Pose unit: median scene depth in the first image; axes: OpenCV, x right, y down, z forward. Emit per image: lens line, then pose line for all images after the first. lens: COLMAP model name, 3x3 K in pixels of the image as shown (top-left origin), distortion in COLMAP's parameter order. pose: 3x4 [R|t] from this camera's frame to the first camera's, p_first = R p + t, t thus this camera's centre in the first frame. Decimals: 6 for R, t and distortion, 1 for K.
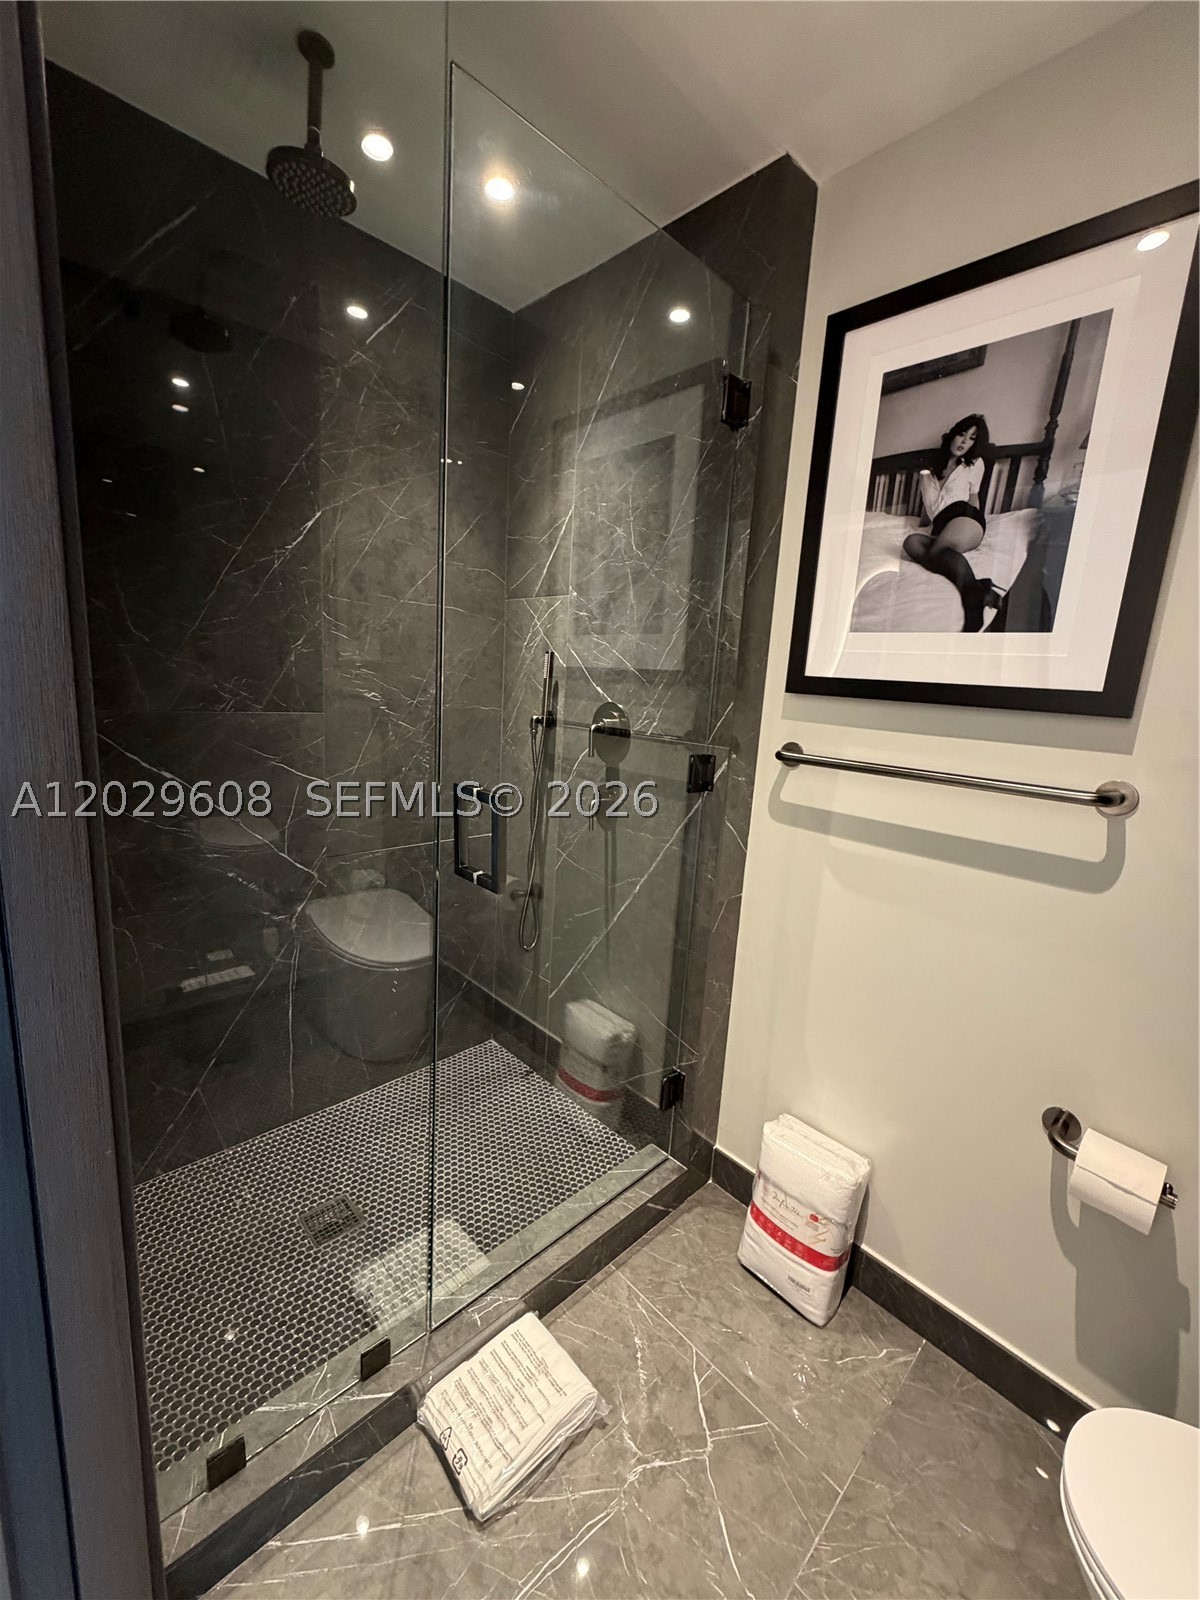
lens RADIAL K [[638.5, 0, 598.1], [0, 638.5, 793.6], [0, 0, 1]] dist [0.007224, -0.000888]
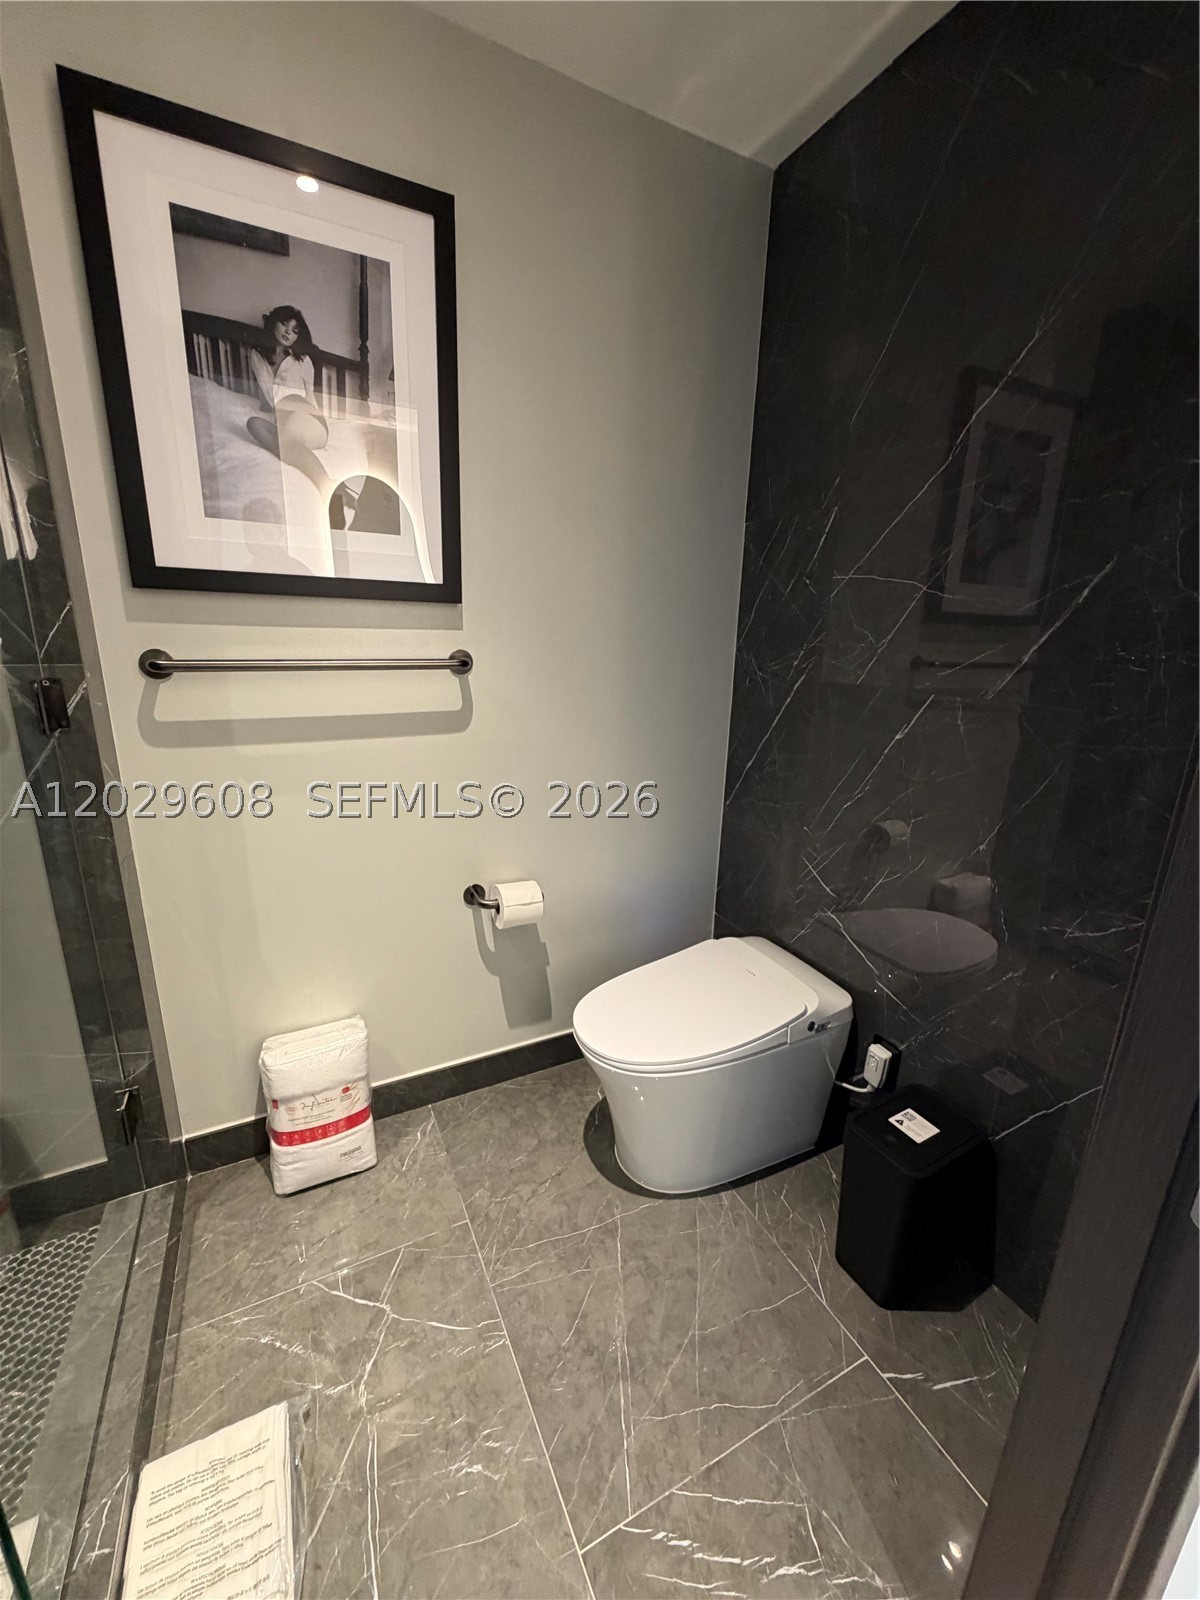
lens RADIAL K [[638.5, 0, 601.1], [0, 638.5, 791.2], [0, 0, 1]] dist [0.007224, -0.000888]
pose [[0.300209, -0.297222, 0.906385, -0.410902], [0.161831, 0.952310, 0.258681, -0.031776], [-0.940045, 0.069023, 0.333992, 0.225499]]
